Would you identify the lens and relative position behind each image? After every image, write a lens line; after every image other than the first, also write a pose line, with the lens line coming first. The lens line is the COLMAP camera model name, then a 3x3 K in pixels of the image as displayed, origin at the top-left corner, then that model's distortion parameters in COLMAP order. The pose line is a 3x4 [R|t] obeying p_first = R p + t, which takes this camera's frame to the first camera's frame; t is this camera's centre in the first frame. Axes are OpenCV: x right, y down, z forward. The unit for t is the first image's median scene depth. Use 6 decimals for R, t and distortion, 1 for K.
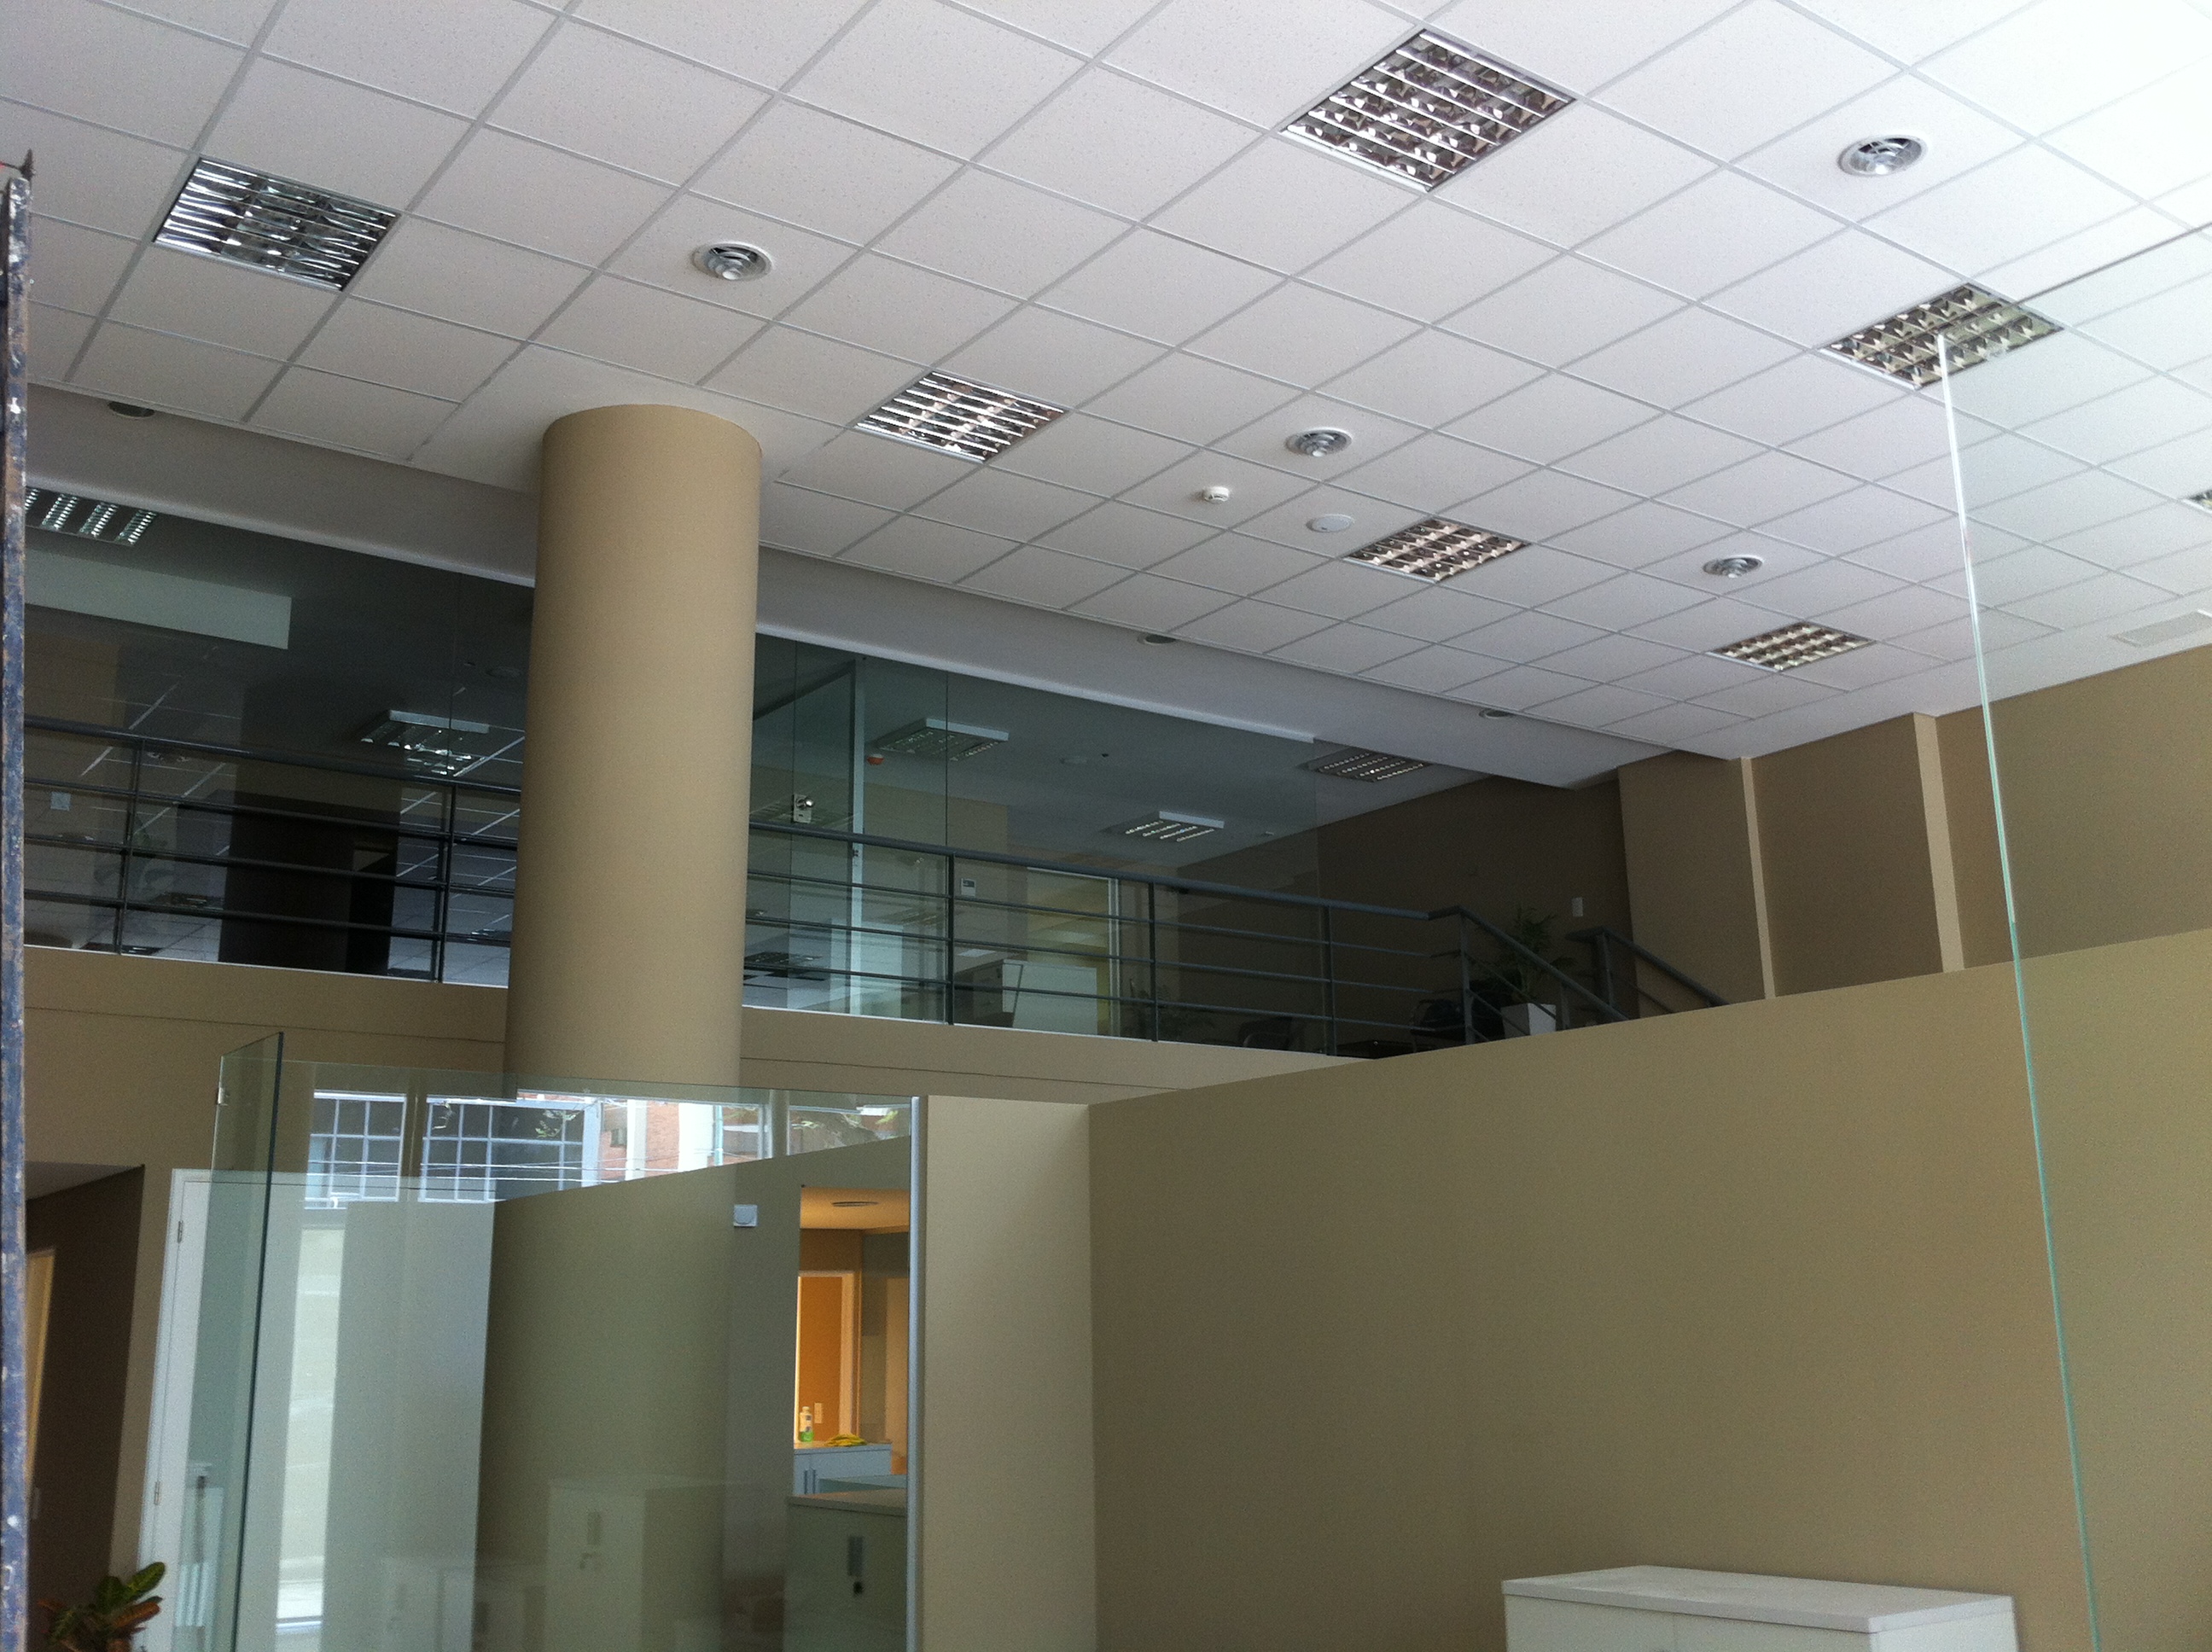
lens RADIAL K [[2164.6, 0, 1103.2], [0, 2164.6, 825.8], [0, 0, 1]] dist [0.017764, 0.000000]
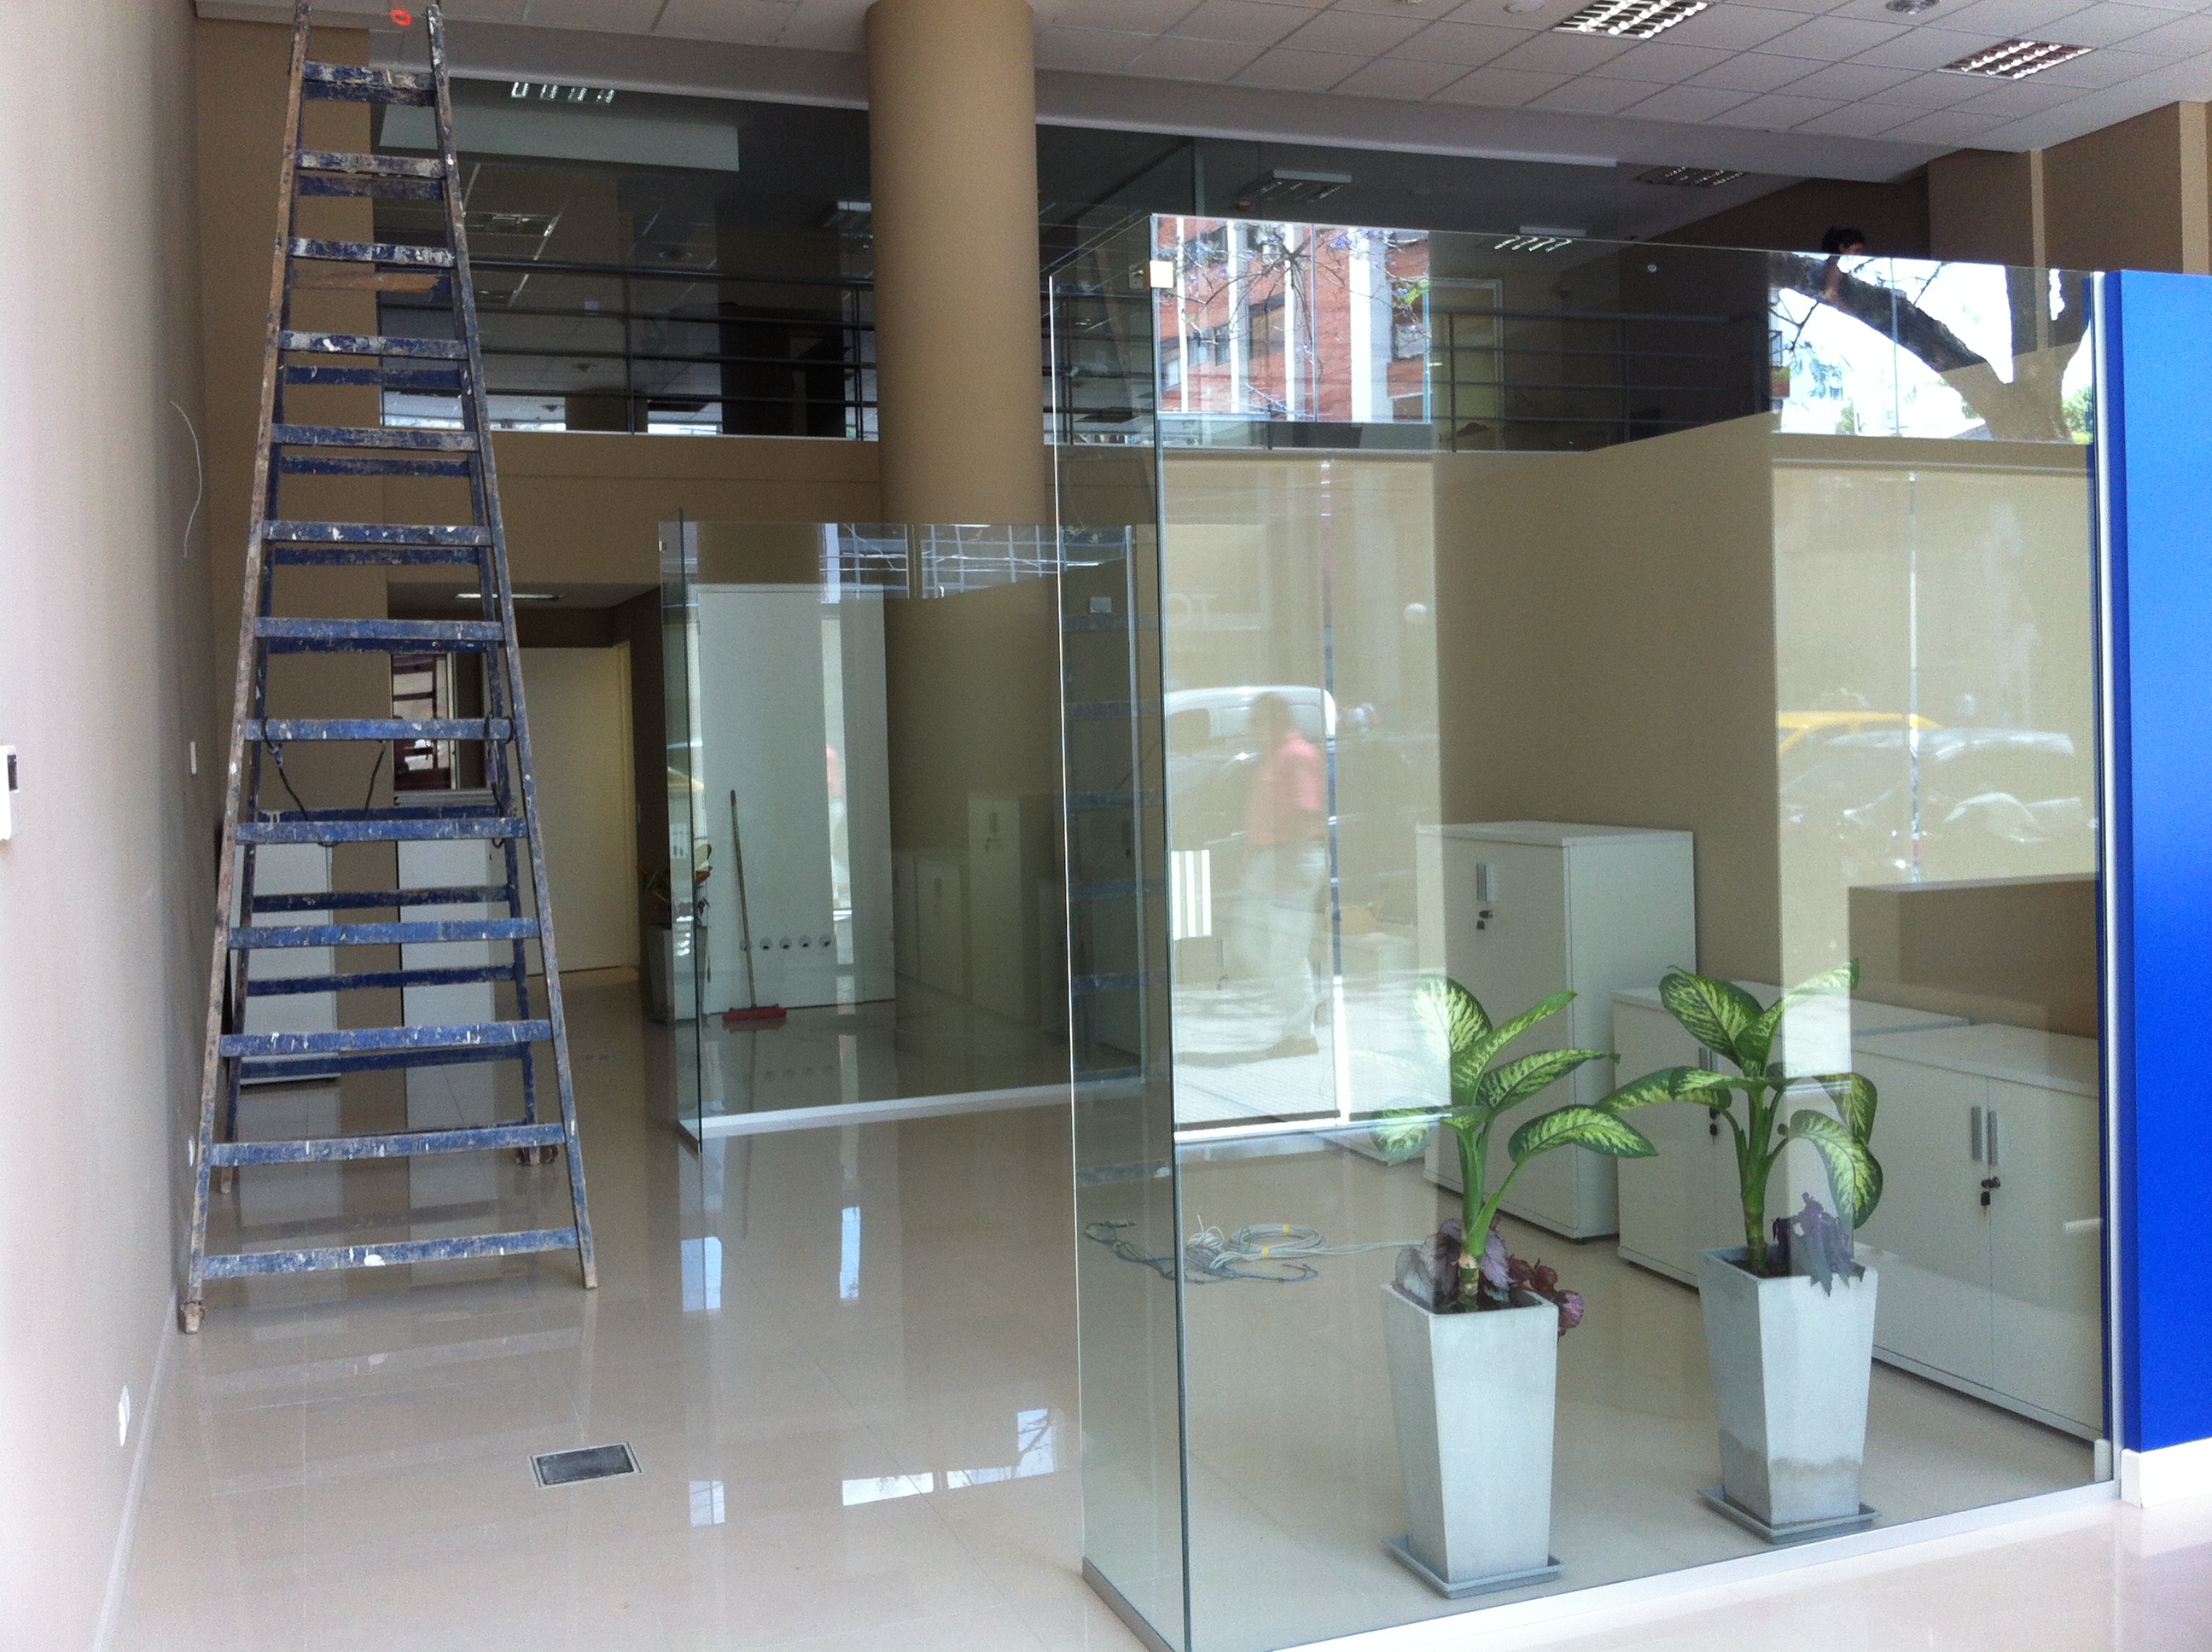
lens RADIAL K [[2164.6, 0, 1107.5], [0, 2164.6, 820.1], [0, 0, 1]] dist [0.017764, 0.000000]
pose [[0.962597, 0.002674, -0.270923, 0.173902], [0.074128, 0.959197, 0.272846, -0.047570], [0.260598, -0.282724, 0.923123, -0.220055]]
